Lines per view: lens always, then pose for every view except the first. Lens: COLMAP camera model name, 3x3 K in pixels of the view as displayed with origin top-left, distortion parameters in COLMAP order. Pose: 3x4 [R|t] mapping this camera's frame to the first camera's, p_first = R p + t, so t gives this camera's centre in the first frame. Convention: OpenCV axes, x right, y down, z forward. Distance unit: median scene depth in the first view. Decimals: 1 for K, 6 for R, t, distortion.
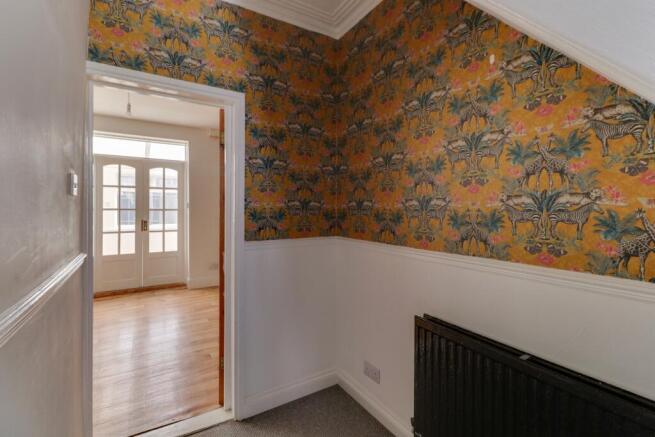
lens RADIAL K [[298.8, 0, 328.9], [0, 298.8, 204.2], [0, 0, 1]] dist [0.020985, -0.015251]
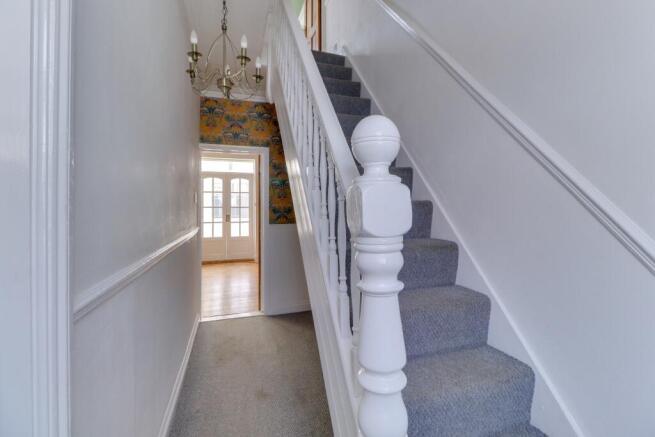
lens RADIAL K [[289.1, 0, 330.1], [0, 289.1, 203.2], [0, 0, 1]] dist [0.001629, -0.008216]
pose [[0.974595, -0.001946, -0.223966, 0.201199], [0.002570, 0.999994, 0.002494, -0.005464], [0.223959, -0.003006, 0.974594, -0.282516]]
